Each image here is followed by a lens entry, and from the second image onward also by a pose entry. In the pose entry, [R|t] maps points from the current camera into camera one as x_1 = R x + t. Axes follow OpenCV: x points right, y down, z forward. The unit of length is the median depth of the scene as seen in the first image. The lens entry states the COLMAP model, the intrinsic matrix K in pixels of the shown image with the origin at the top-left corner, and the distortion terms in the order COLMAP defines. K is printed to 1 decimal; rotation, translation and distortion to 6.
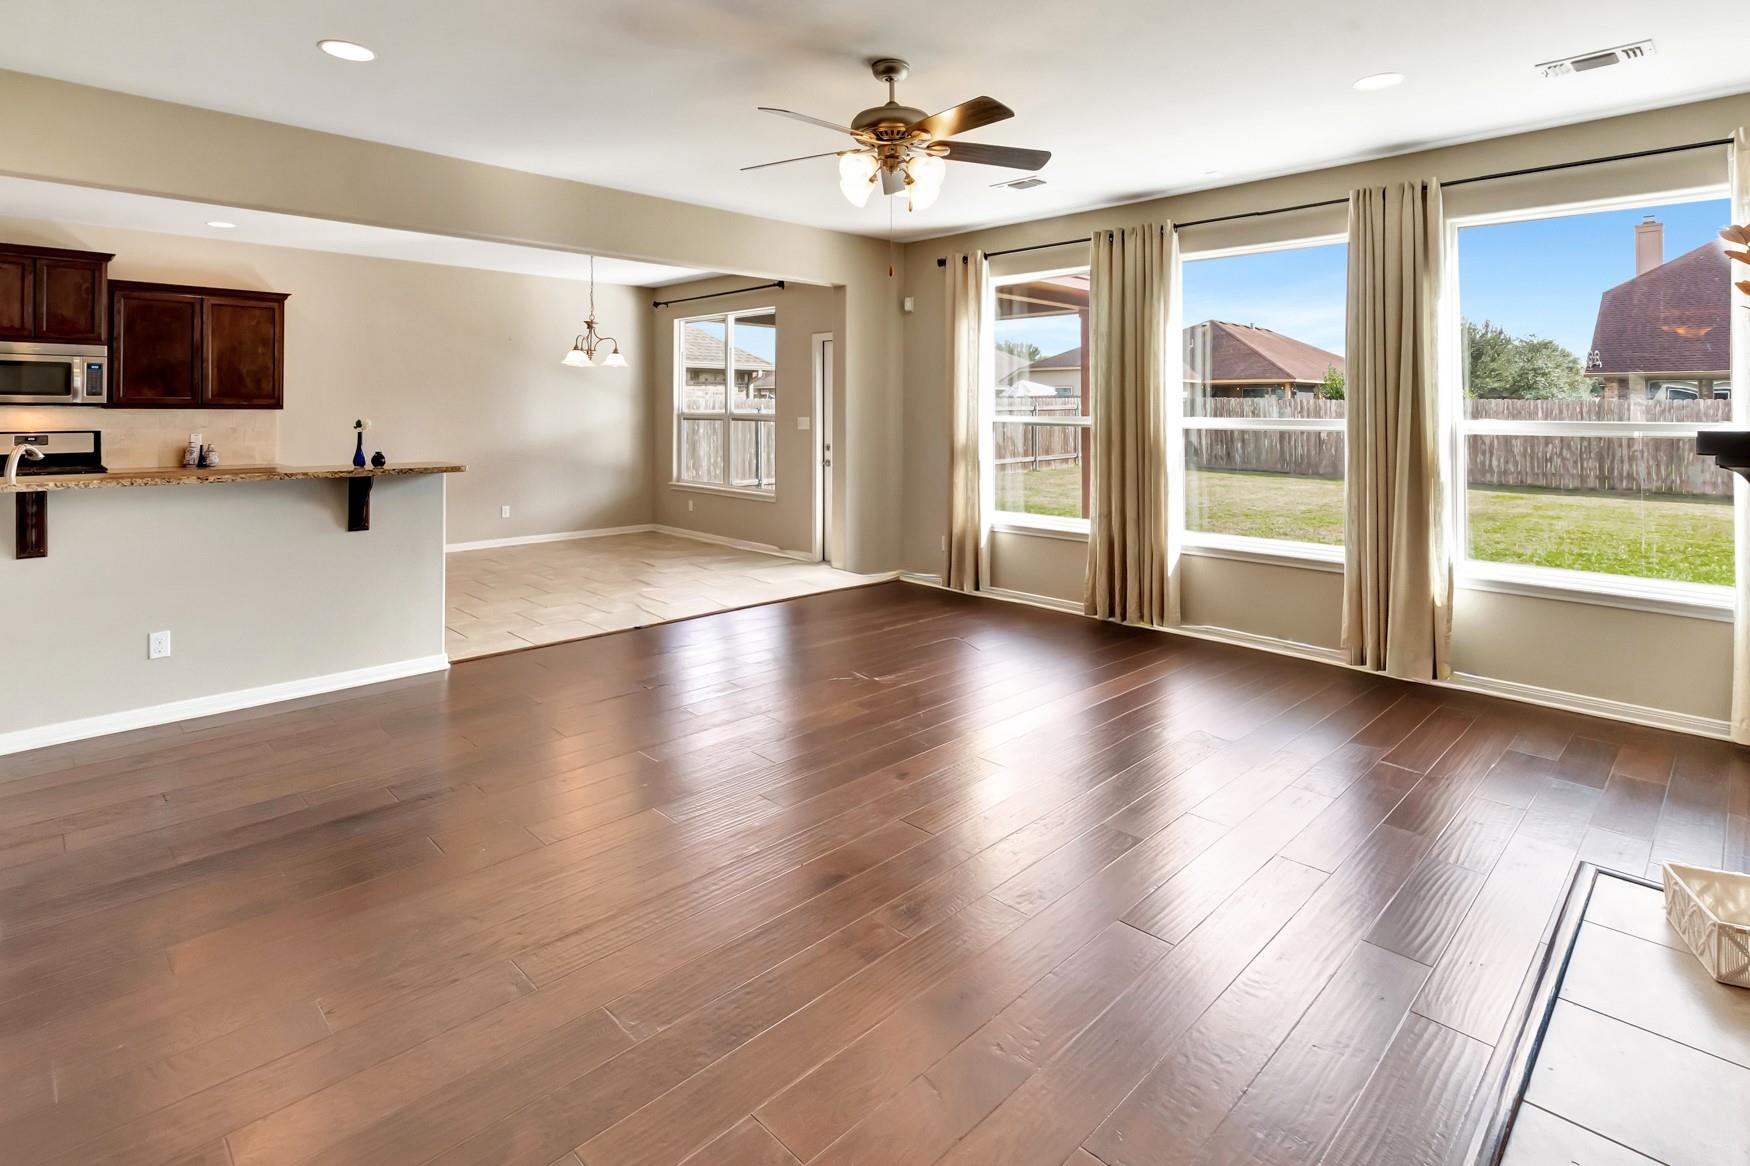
lens RADIAL K [[867.4, 0, 923.9], [0, 867.4, 406.1], [0, 0, 1]] dist [-0.011096, 0.000045]
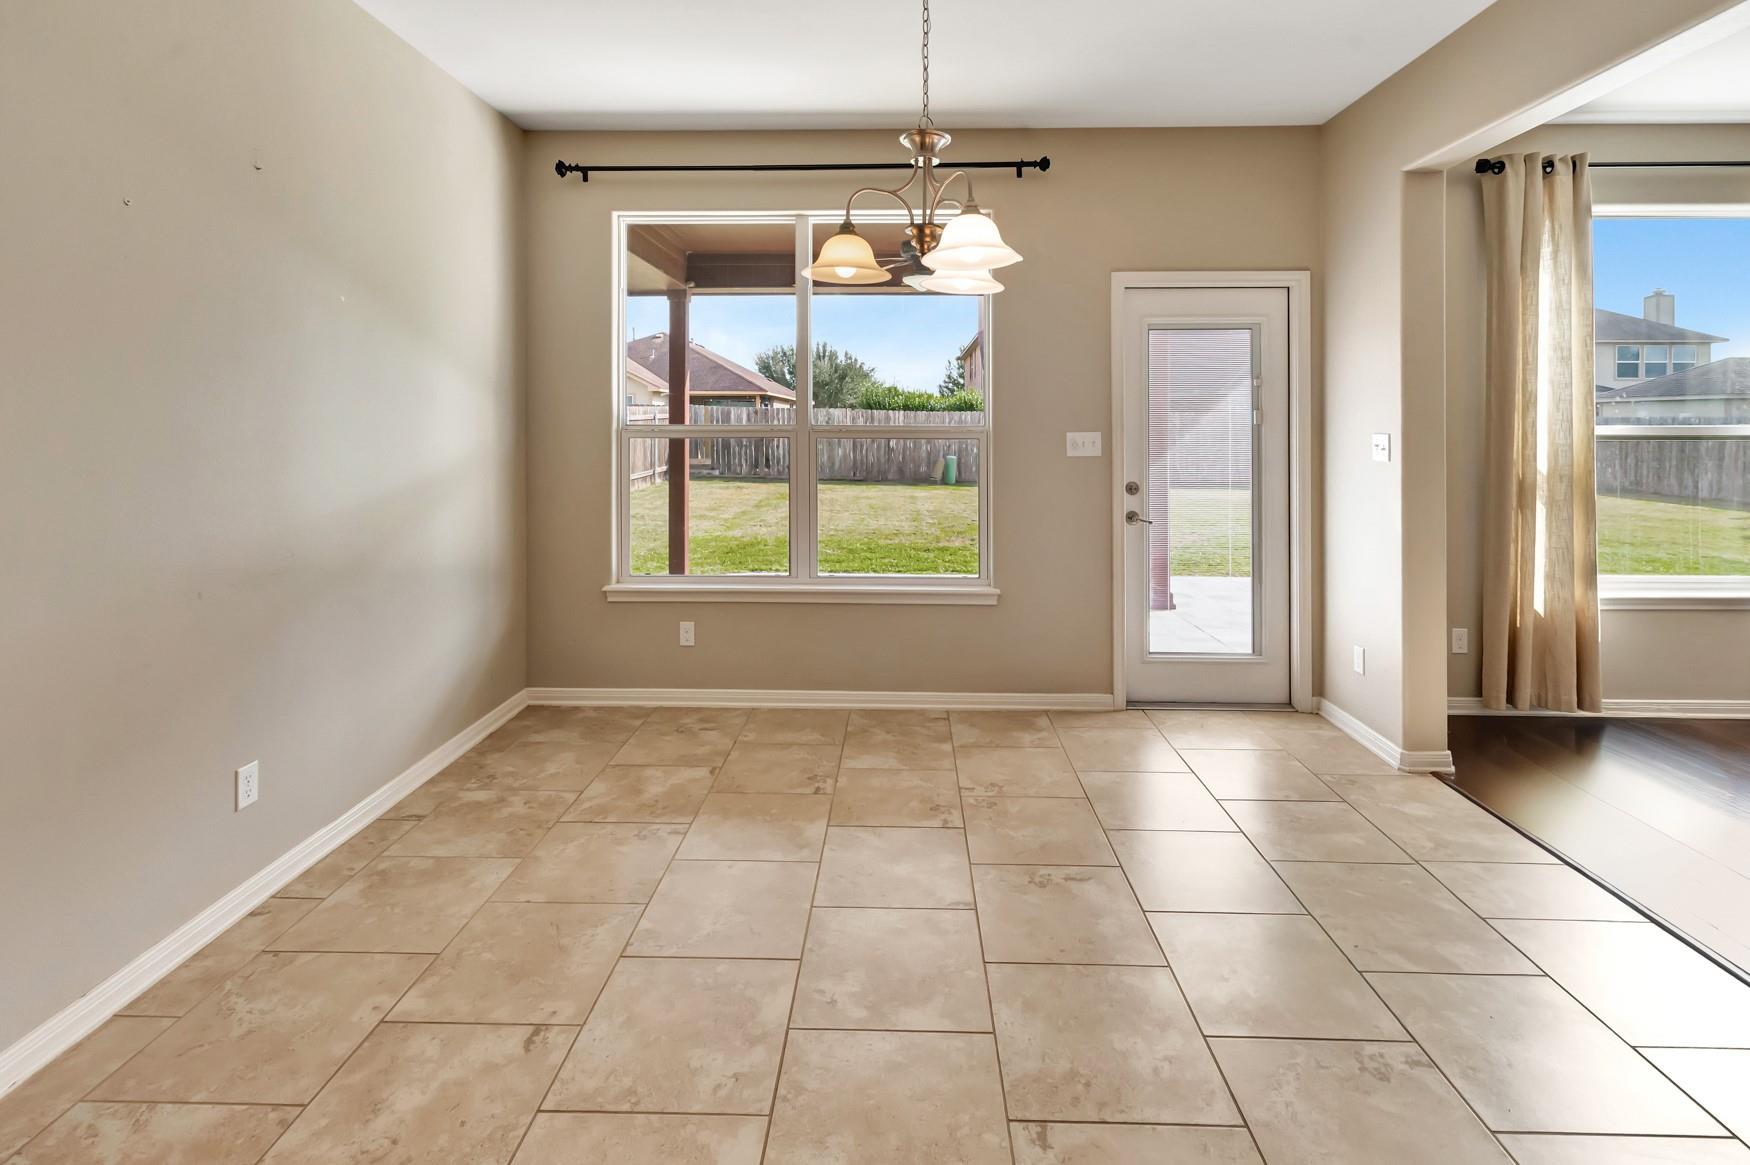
lens RADIAL K [[798.6, 0, 871.8], [0, 798.6, 427.0], [0, 0, 1]] dist [-0.001299, 0.000089]
pose [[0.744347, -0.007971, 0.667746, -0.655624], [0.000533, 0.999936, 0.011343, 0.005361], [-0.667793, -0.008088, 0.744303, 0.877627]]
